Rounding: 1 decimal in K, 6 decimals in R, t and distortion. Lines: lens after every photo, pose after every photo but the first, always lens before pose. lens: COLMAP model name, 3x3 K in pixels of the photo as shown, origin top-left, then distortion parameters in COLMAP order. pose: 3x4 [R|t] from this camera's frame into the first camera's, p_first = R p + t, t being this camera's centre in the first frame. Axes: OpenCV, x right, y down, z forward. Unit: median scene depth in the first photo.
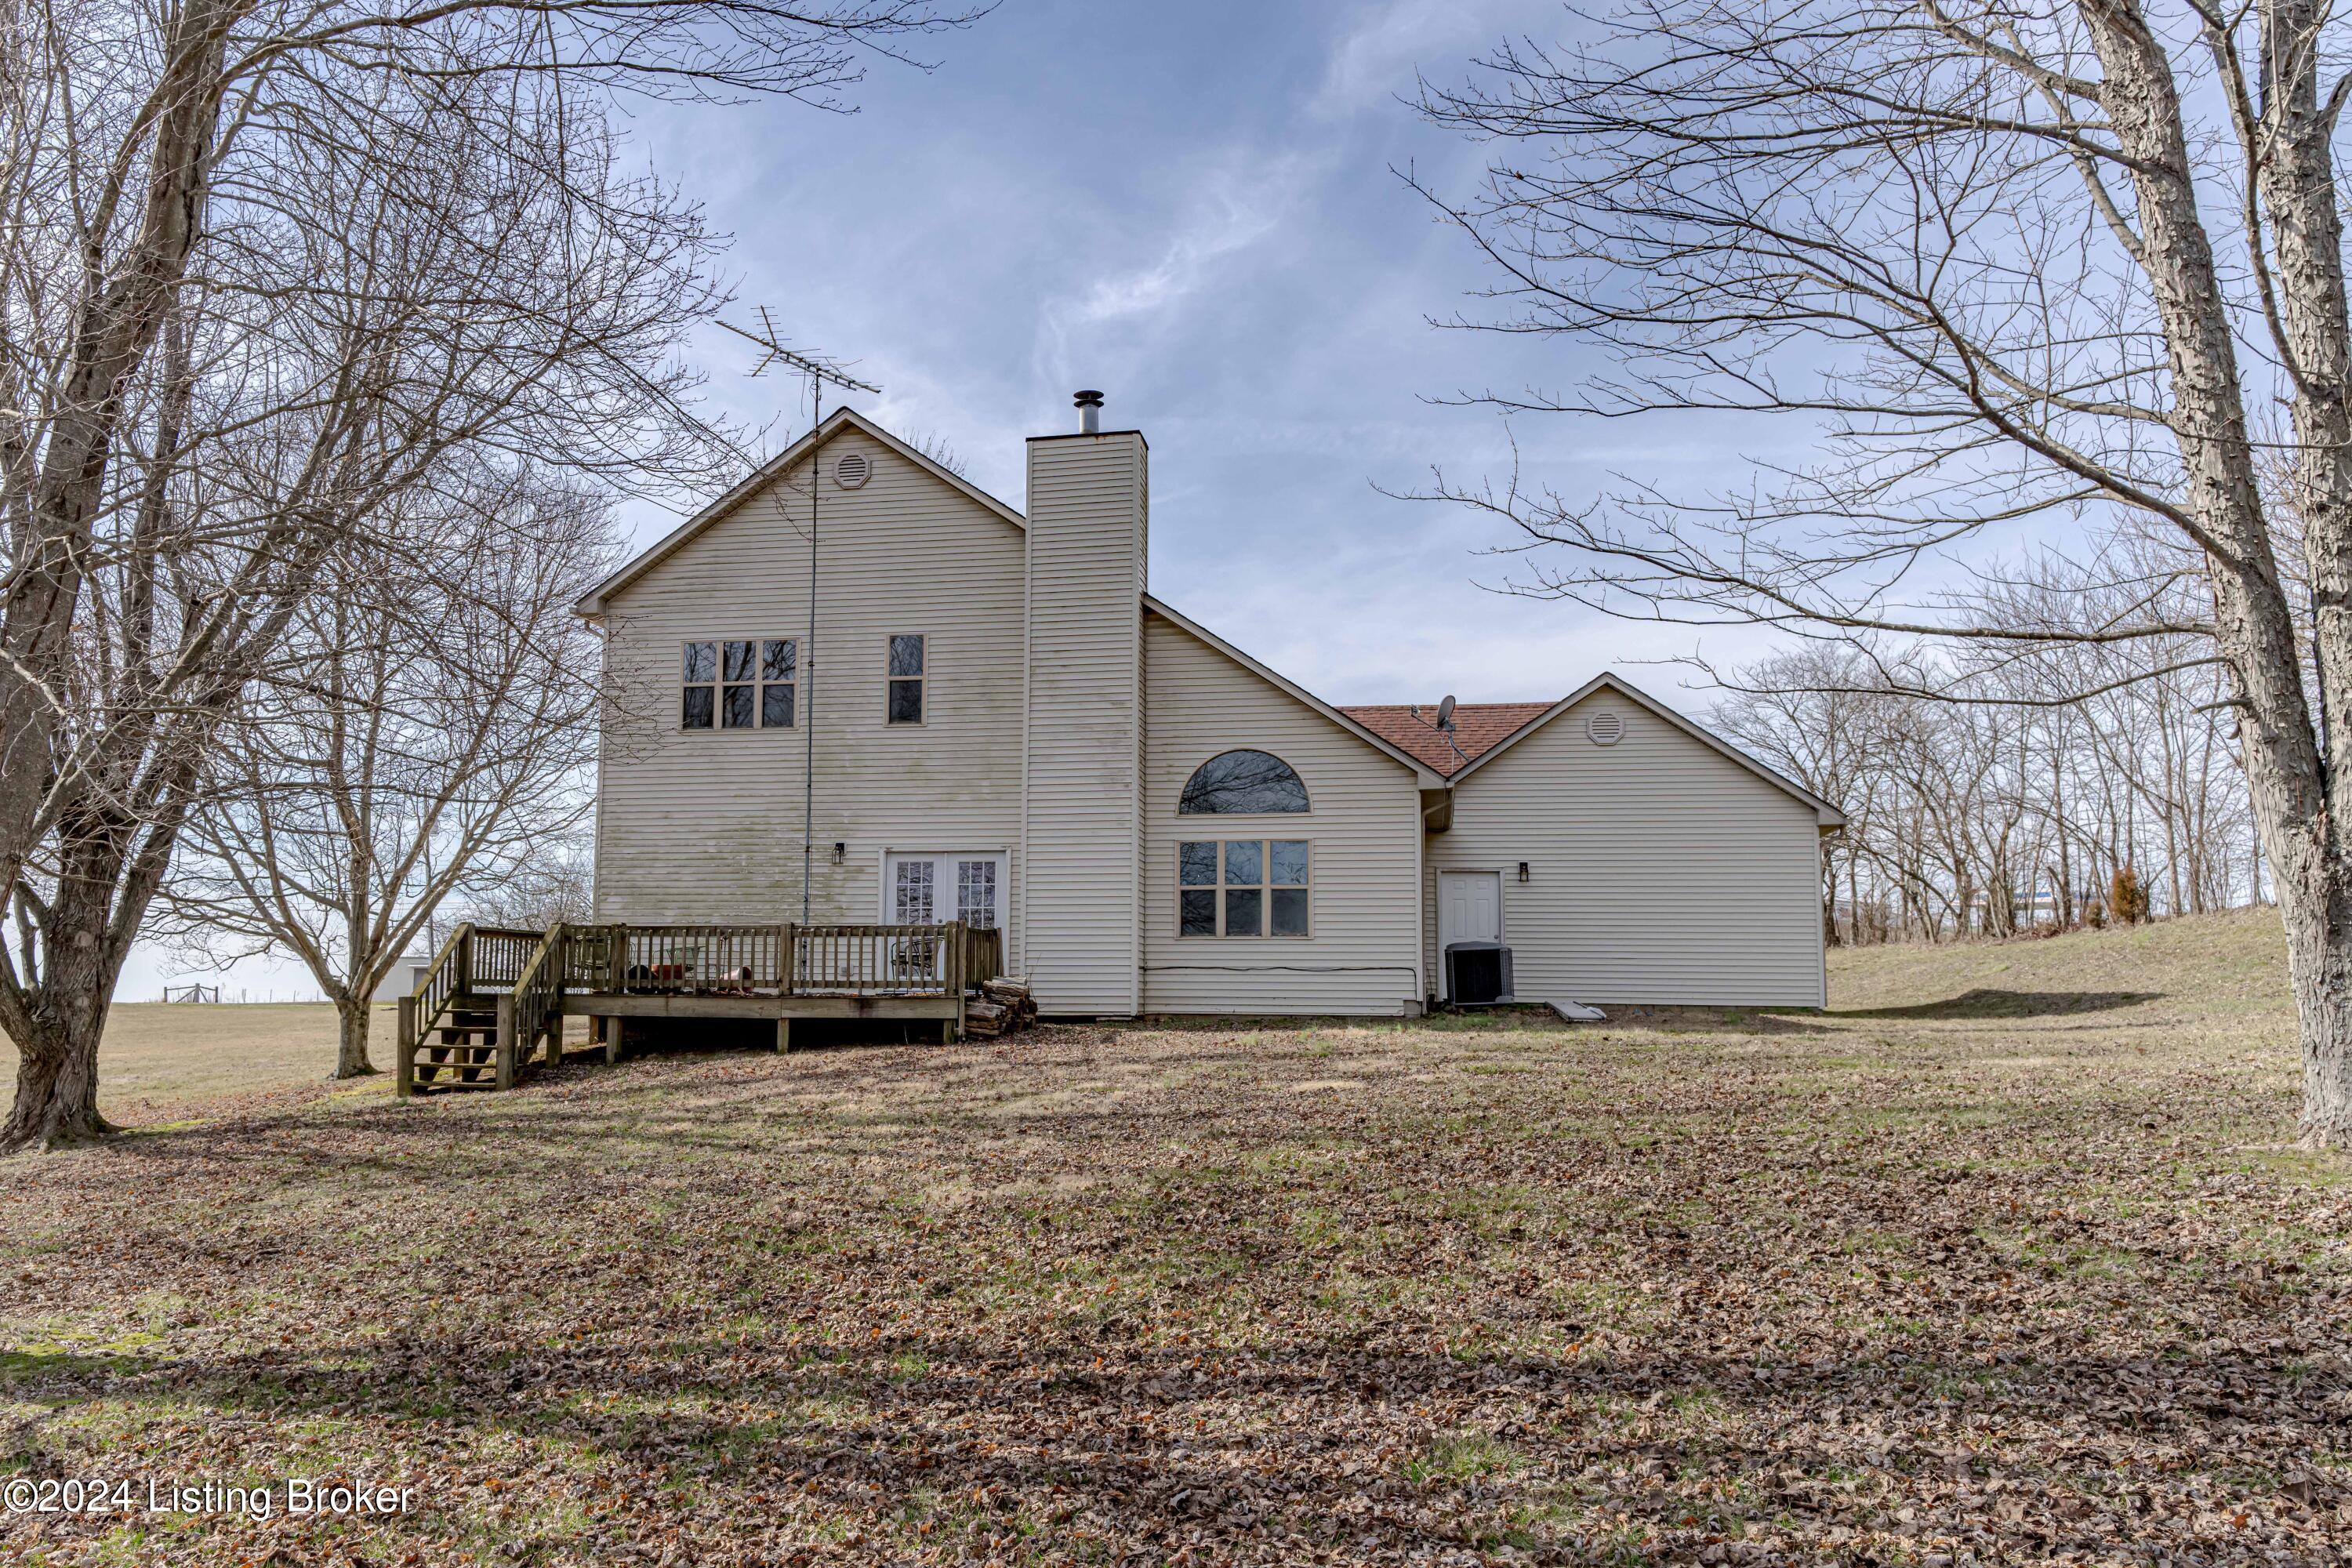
lens RADIAL K [[1917.5, 0, 1176.0], [0, 1917.5, 784.0], [0, 0, 1]] dist [0.013301, 0.002378]
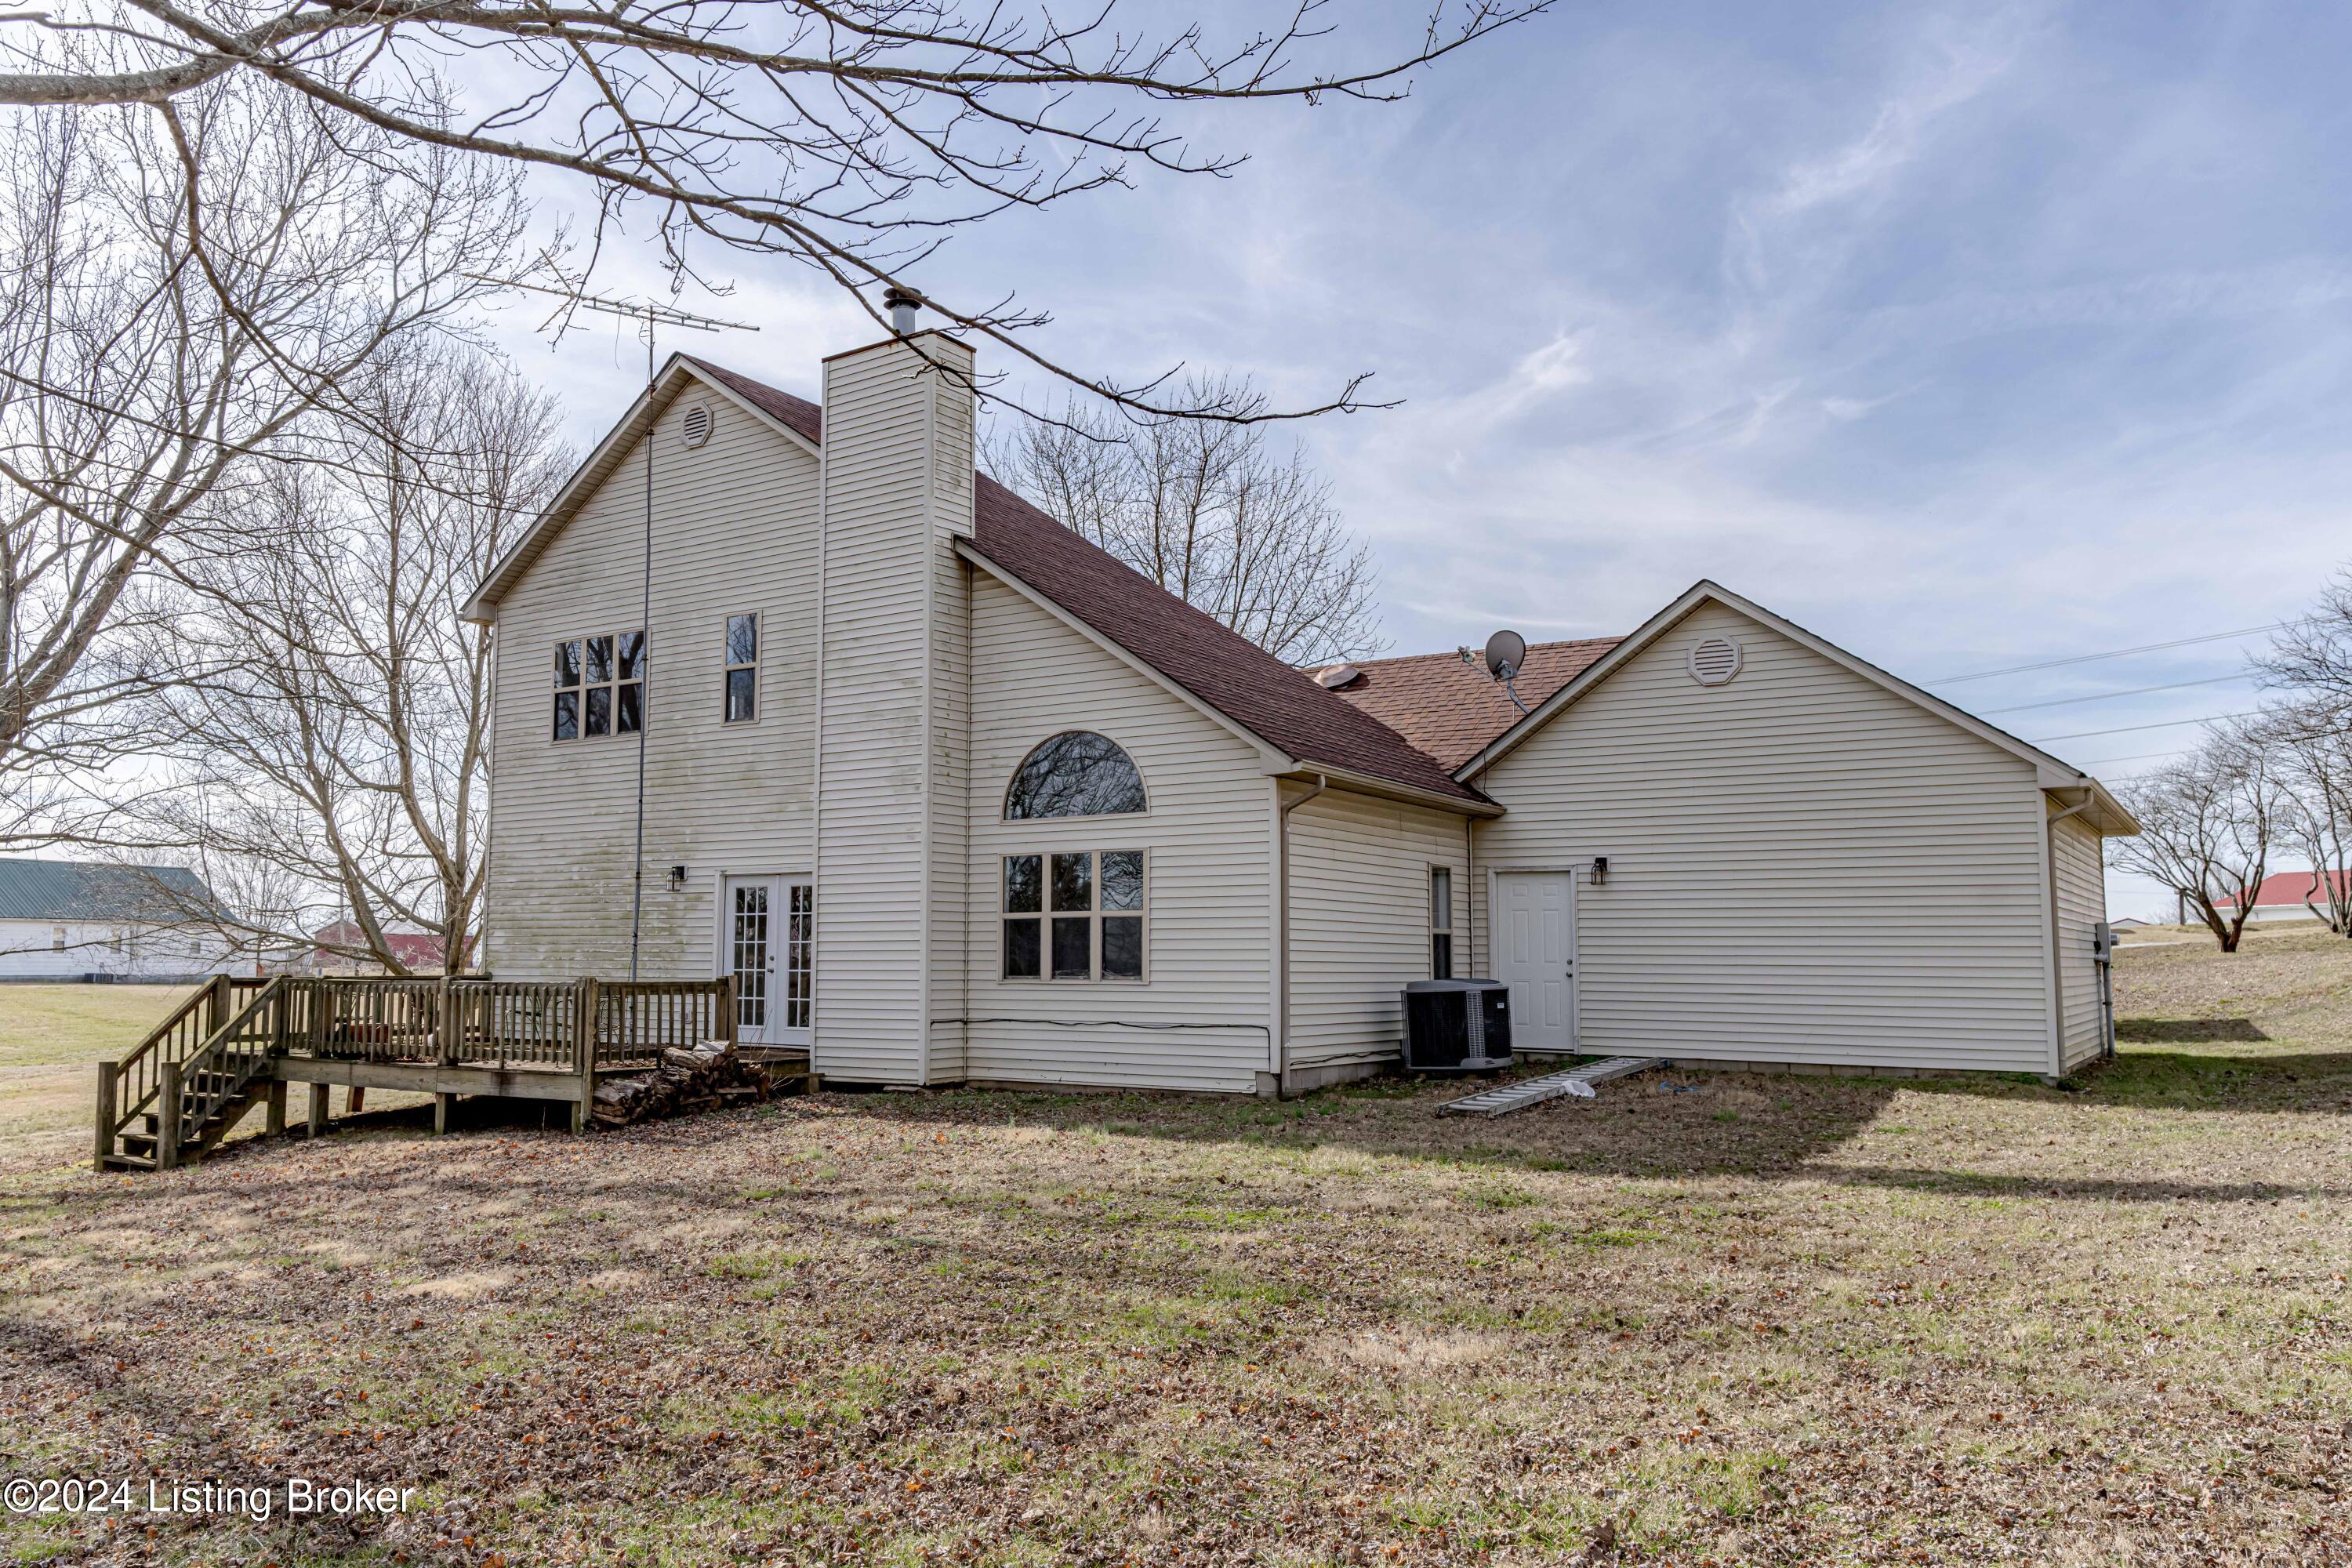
lens RADIAL K [[1917.5, 0, 1176.0], [0, 1917.5, 784.0], [0, 0, 1]] dist [0.013301, 0.002378]
pose [[0.907502, -0.044719, -0.417661, 0.375711], [0.055088, 0.998400, 0.012797, -0.004620], [0.416421, -0.034621, 0.908513, 0.321744]]
